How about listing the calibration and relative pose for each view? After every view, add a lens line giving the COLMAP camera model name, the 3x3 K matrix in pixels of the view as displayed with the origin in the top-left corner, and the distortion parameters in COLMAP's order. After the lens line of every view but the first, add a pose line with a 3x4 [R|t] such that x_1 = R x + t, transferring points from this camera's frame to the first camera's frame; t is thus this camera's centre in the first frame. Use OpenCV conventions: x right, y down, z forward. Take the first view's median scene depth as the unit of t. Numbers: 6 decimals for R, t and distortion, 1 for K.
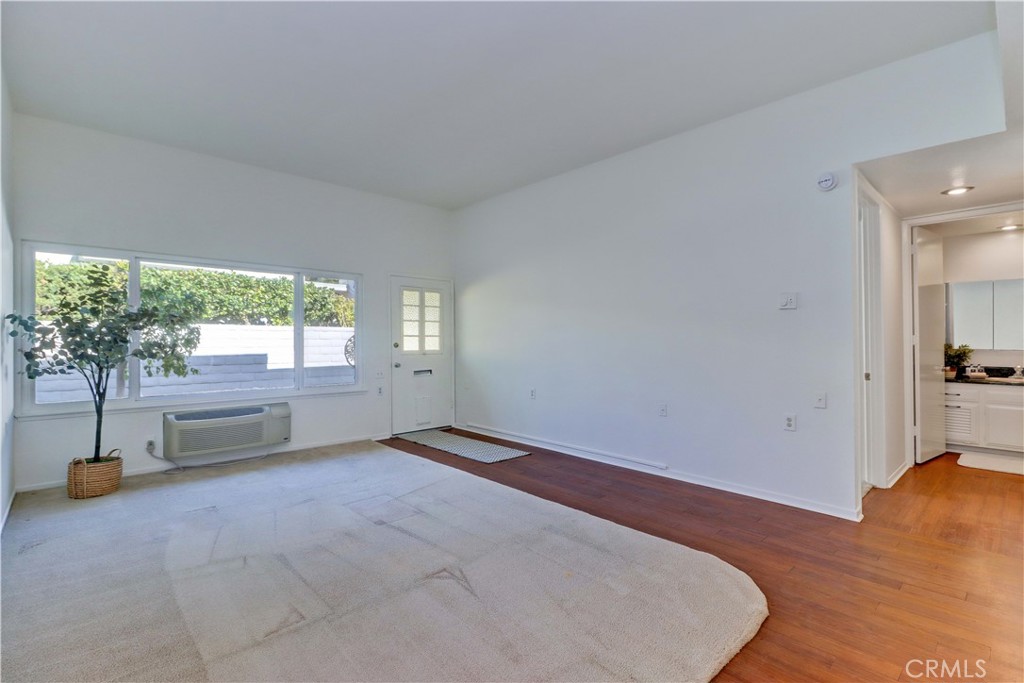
lens RADIAL K [[476.0, 0, 517.2], [0, 476.0, 345.2], [0, 0, 1]] dist [0.020771, -0.014227]
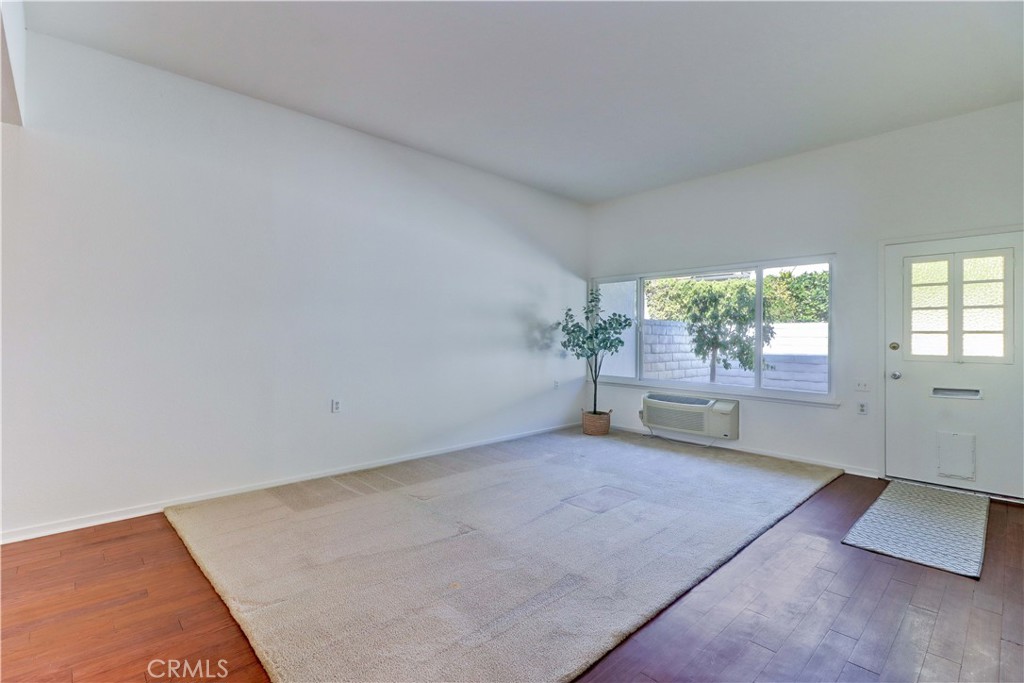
lens RADIAL K [[476.0, 0, 517.2], [0, 476.0, 345.2], [0, 0, 1]] dist [0.020771, -0.014227]
pose [[0.003002, 0.019593, -0.999804, 0.425482], [-0.014512, 0.999704, 0.019548, -0.006740], [0.999890, 0.014451, 0.003285, 0.452423]]
